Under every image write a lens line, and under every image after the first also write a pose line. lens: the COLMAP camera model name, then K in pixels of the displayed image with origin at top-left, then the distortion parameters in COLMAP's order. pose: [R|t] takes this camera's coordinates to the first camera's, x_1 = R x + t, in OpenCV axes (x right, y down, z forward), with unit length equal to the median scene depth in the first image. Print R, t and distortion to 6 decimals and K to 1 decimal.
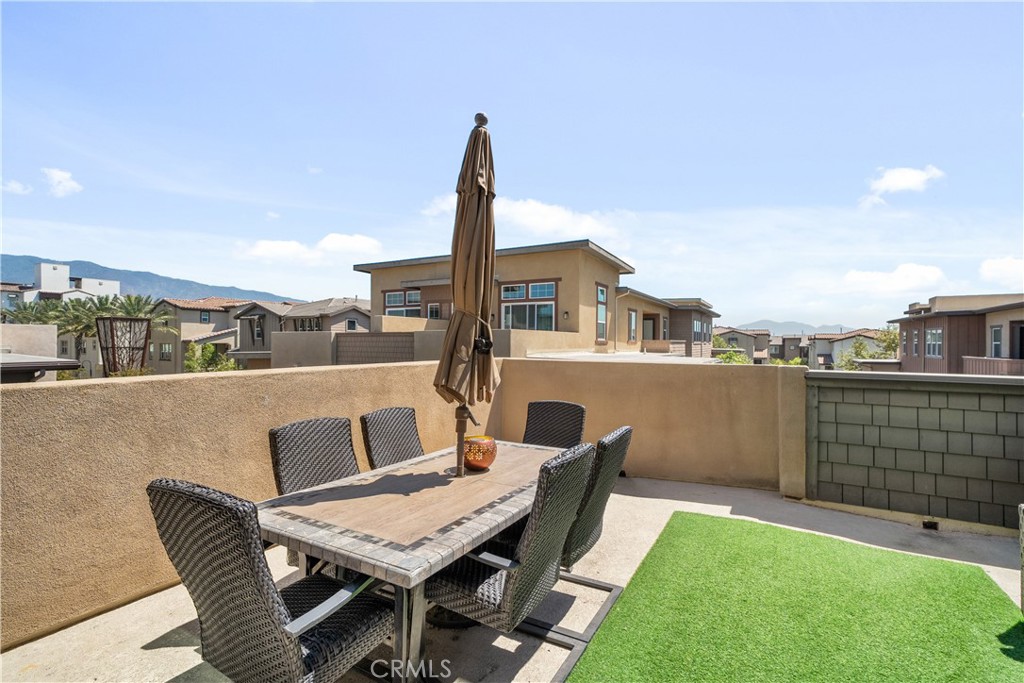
lens RADIAL K [[472.4, 0, 510.7], [0, 472.4, 343.2], [0, 0, 1]] dist [-0.004269, -0.000162]
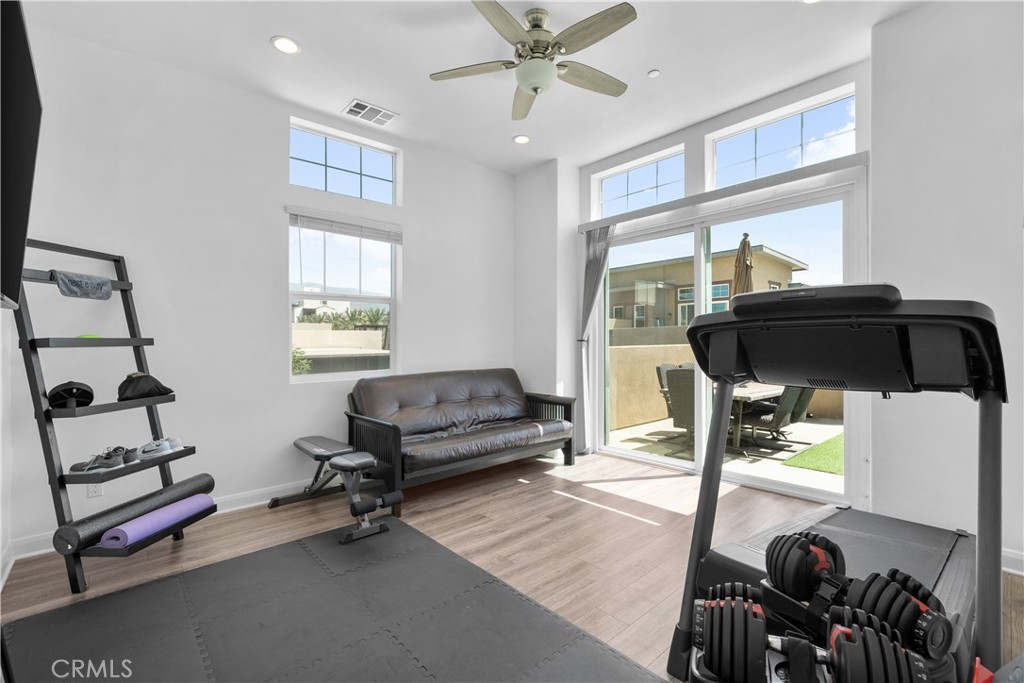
lens RADIAL K [[443.6, 0, 514.1], [0, 443.6, 345.8], [0, 0, 1]] dist [-0.004039, -0.000309]
pose [[0.947615, -0.014083, -0.319105, -0.052621], [0.017336, 0.999823, 0.007356, 0.004484], [0.318945, -0.012502, 0.947691, -0.167206]]
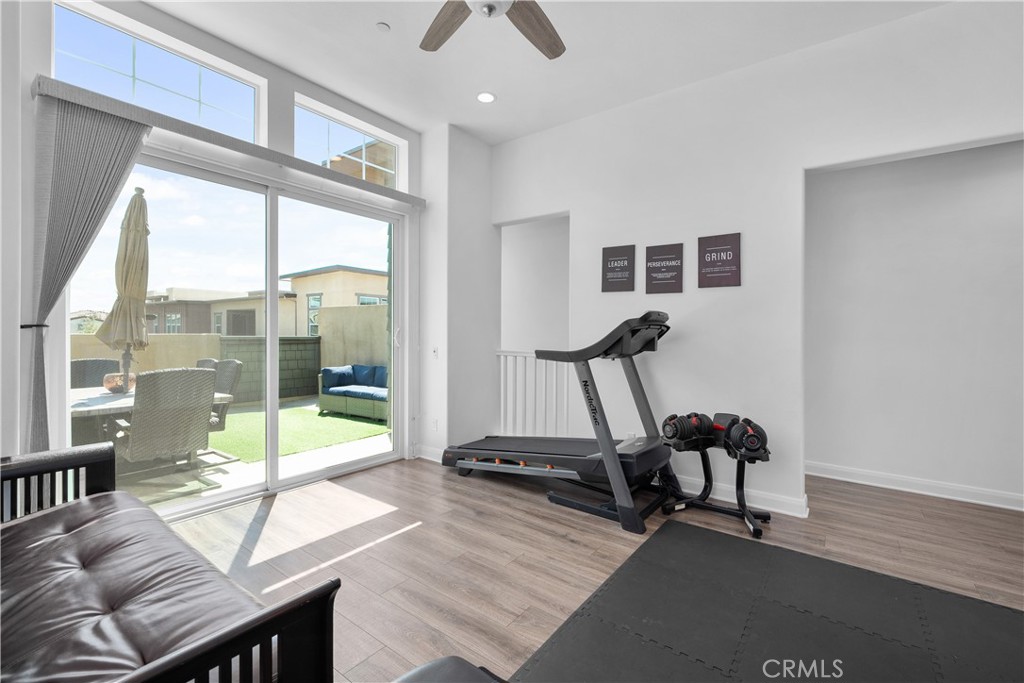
lens RADIAL K [[443.6, 0, 508.6], [0, 443.6, 337.0], [0, 0, 1]] dist [-0.004039, -0.000309]
pose [[0.148603, -0.018791, 0.988718, -0.174075], [-0.005863, 0.999785, 0.019882, 0.003957], [-0.988880, -0.008752, 0.148461, -0.072725]]
